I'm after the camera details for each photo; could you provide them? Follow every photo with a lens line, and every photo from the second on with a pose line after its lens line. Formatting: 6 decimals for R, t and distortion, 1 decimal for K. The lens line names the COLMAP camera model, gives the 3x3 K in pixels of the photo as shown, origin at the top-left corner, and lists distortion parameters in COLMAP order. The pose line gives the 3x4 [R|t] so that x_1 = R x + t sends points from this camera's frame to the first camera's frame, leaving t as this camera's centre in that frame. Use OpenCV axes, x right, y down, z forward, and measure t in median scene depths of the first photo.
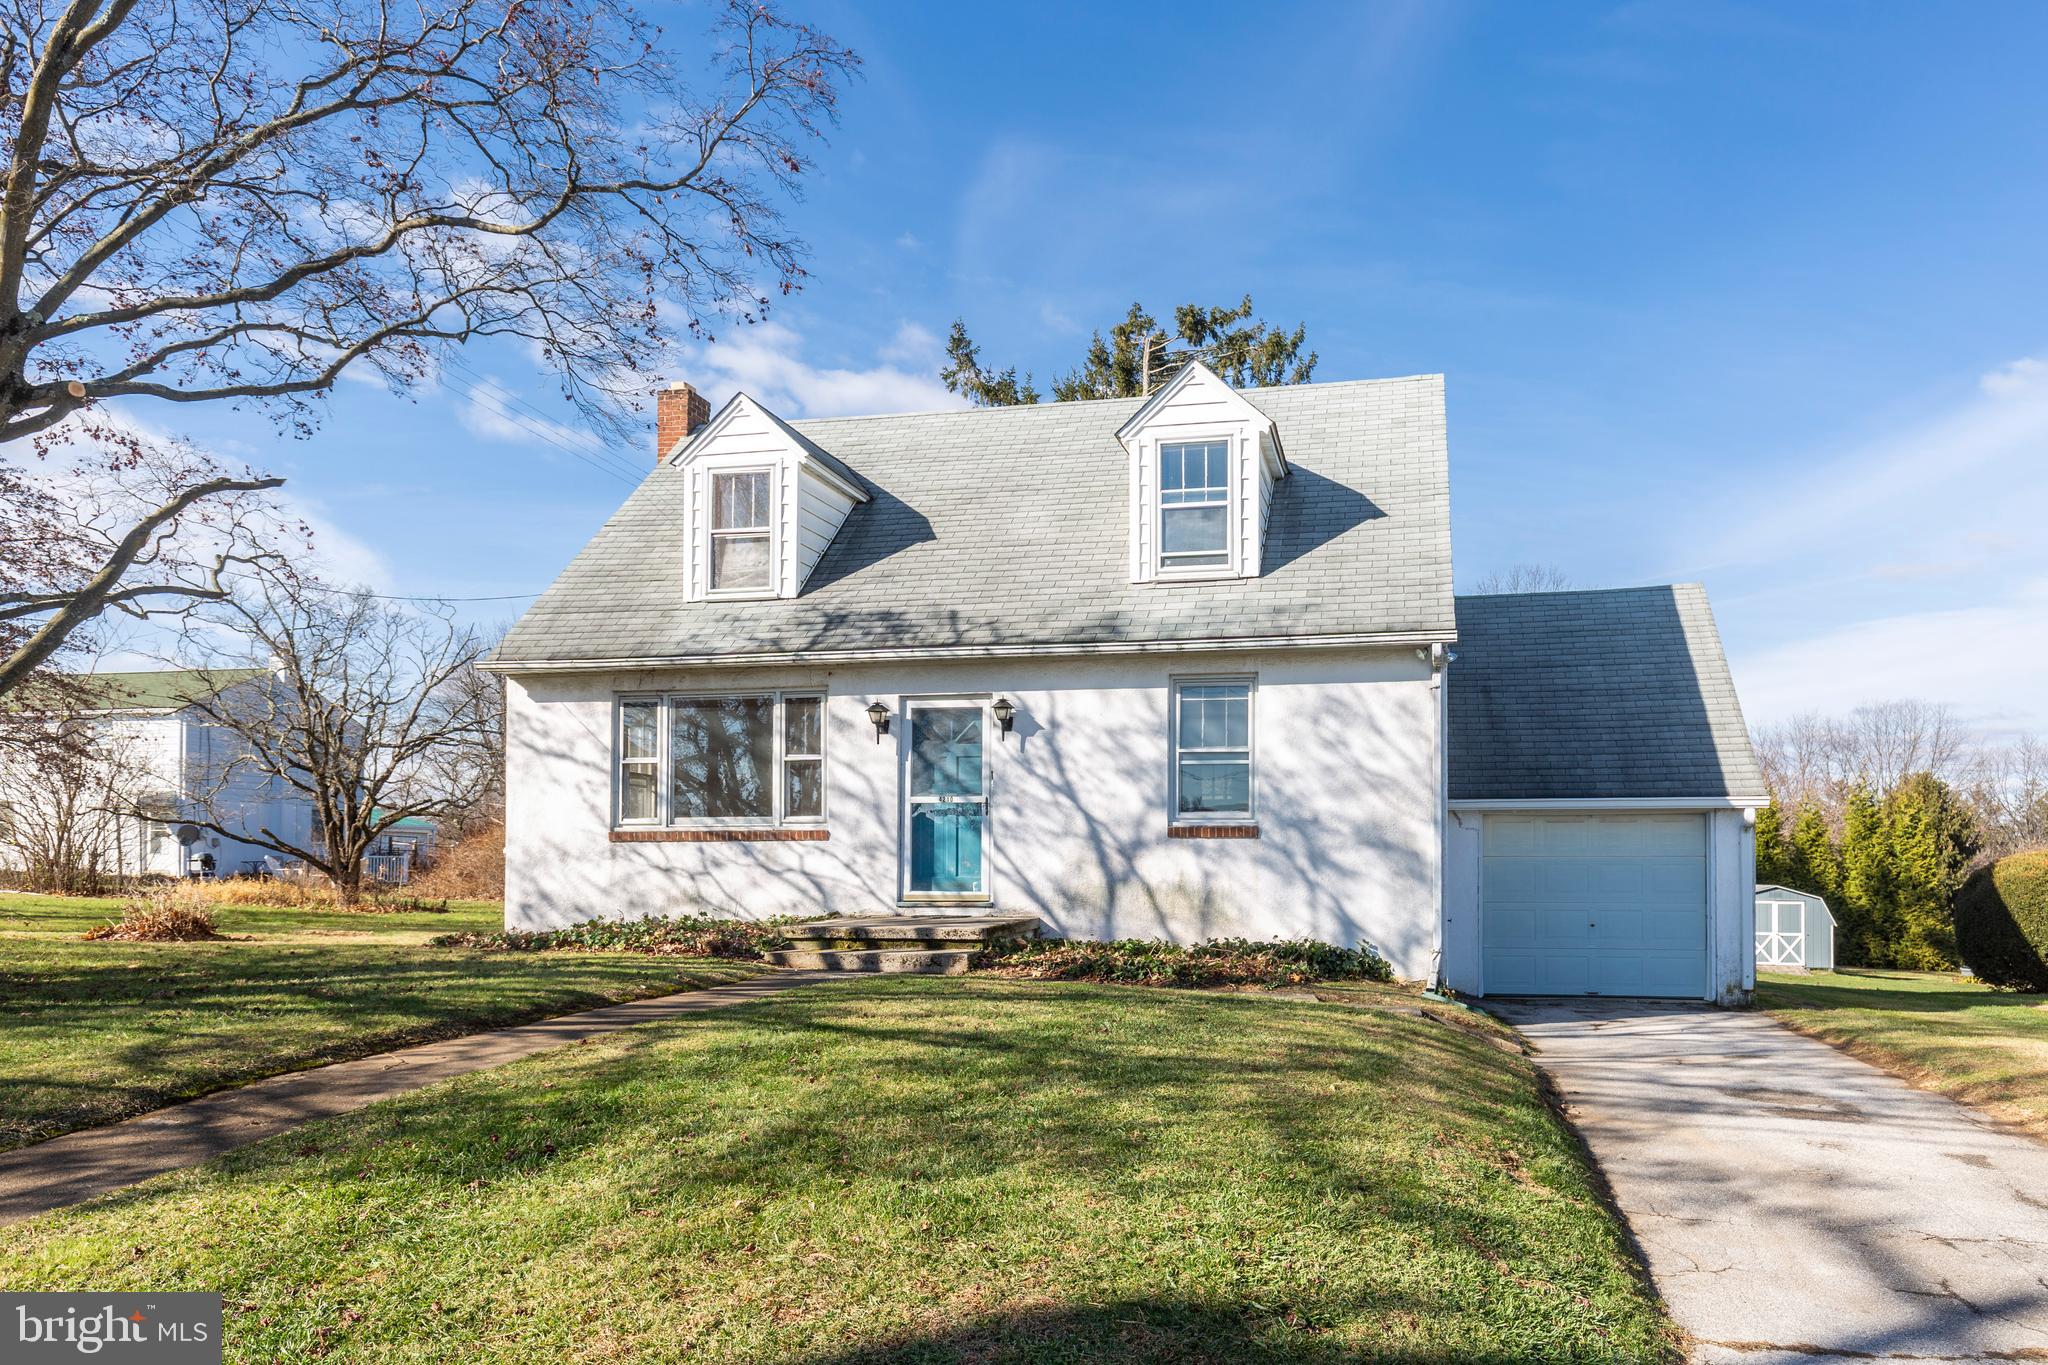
lens RADIAL K [[1326.4, 0, 1179.7], [0, 1326.4, 777.0], [0, 0, 1]] dist [0.009962, -0.009172]
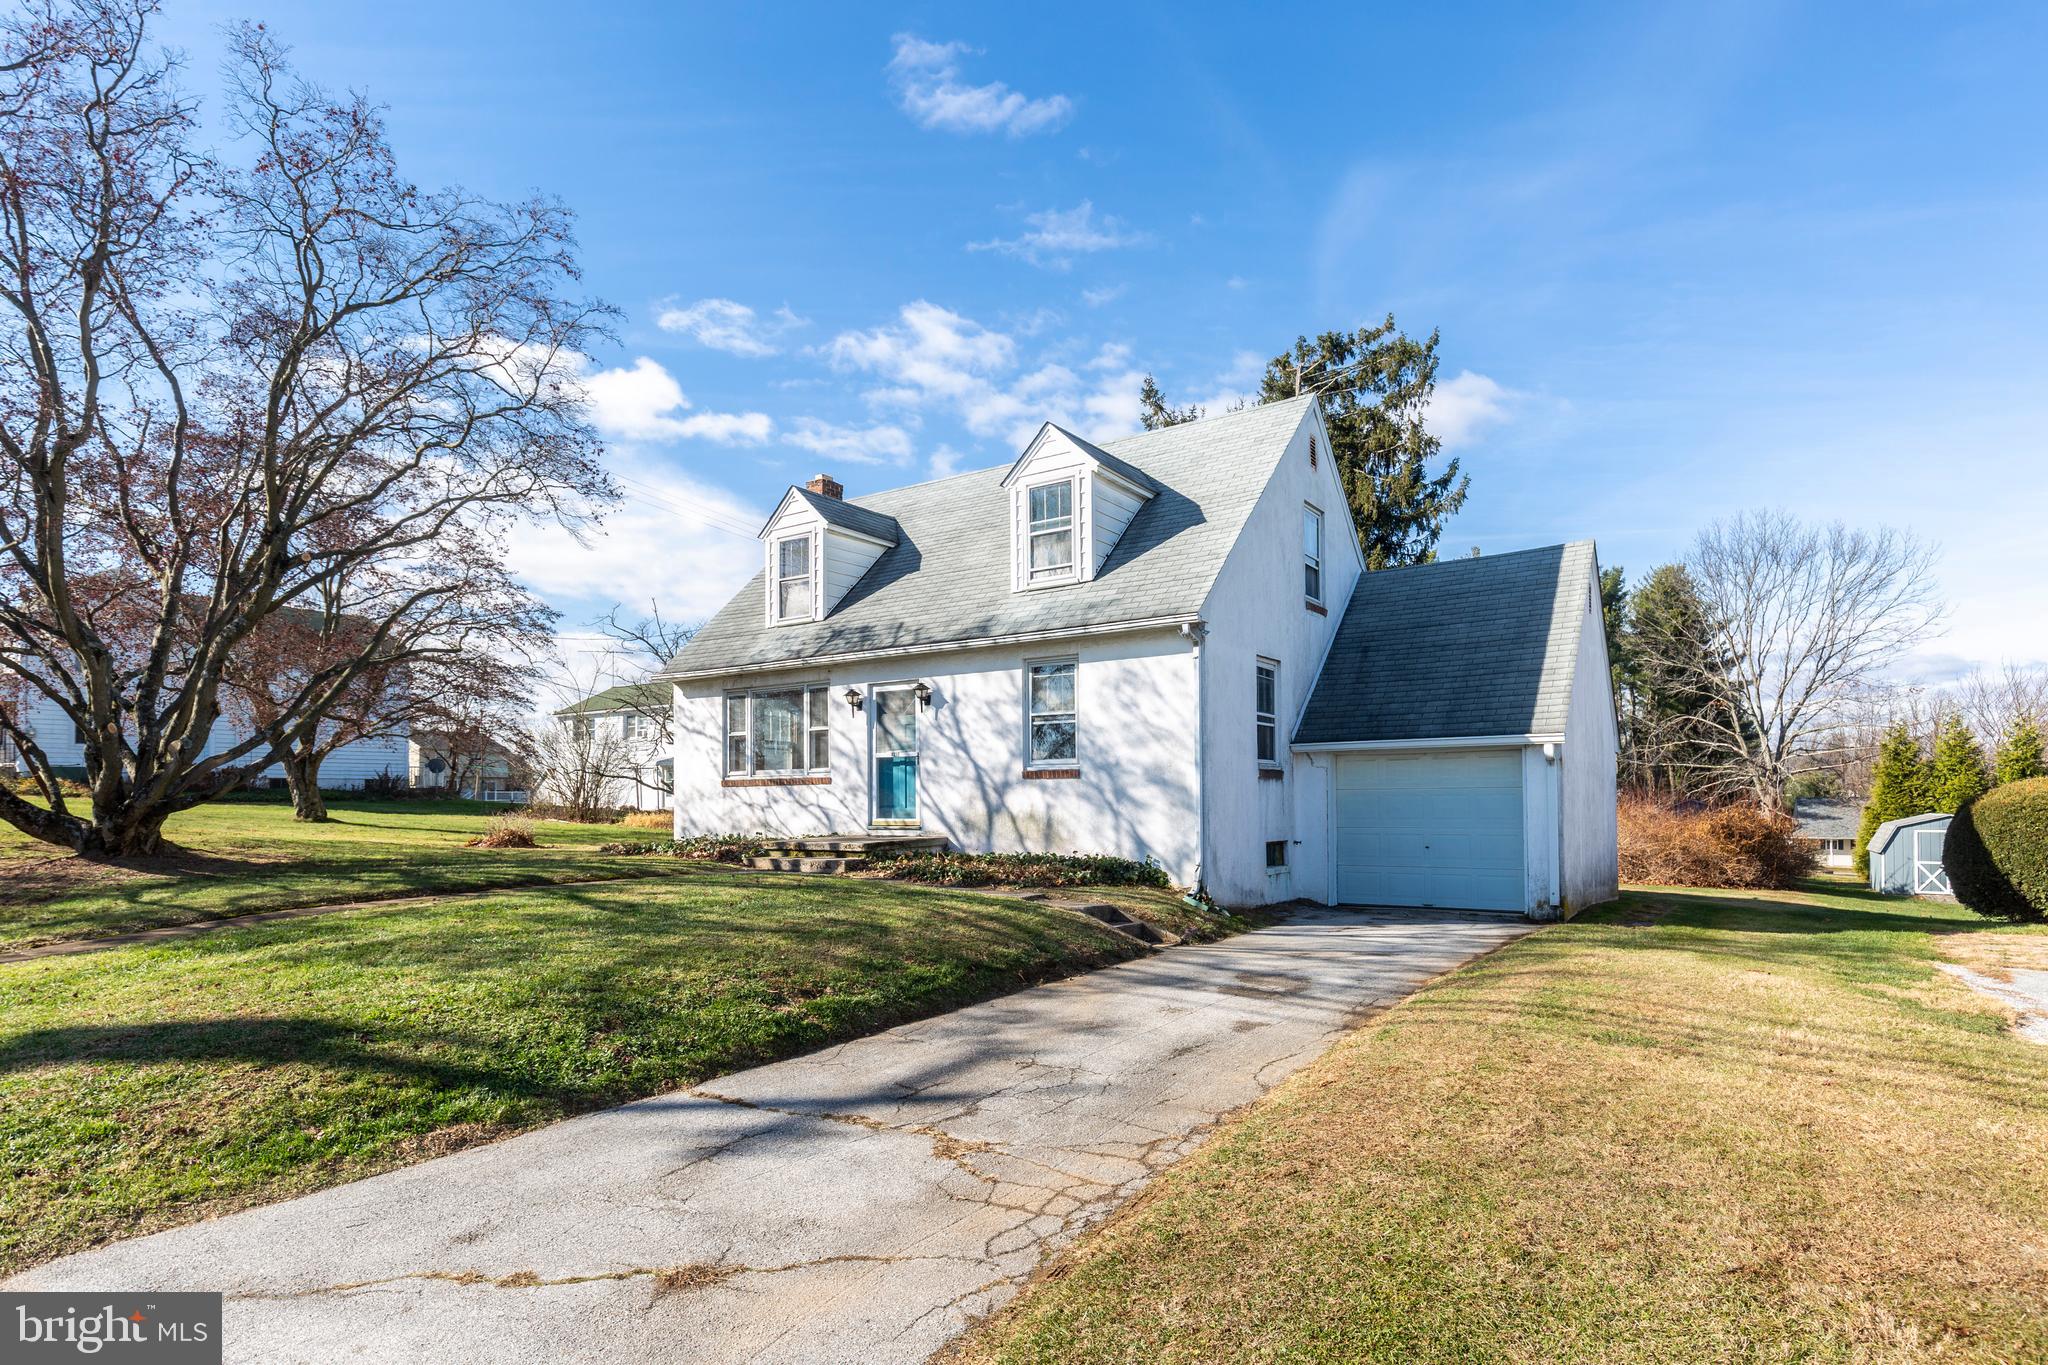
lens RADIAL K [[1085.3, 0, 1051.3], [0, 1085.3, 743.9], [0, 0, 1]] dist [-0.003589, -0.000407]
pose [[0.918578, -0.028297, -0.394225, 0.446826], [0.033968, 0.999395, 0.007415, 0.002180], [0.393777, -0.020202, 0.918984, -0.011893]]
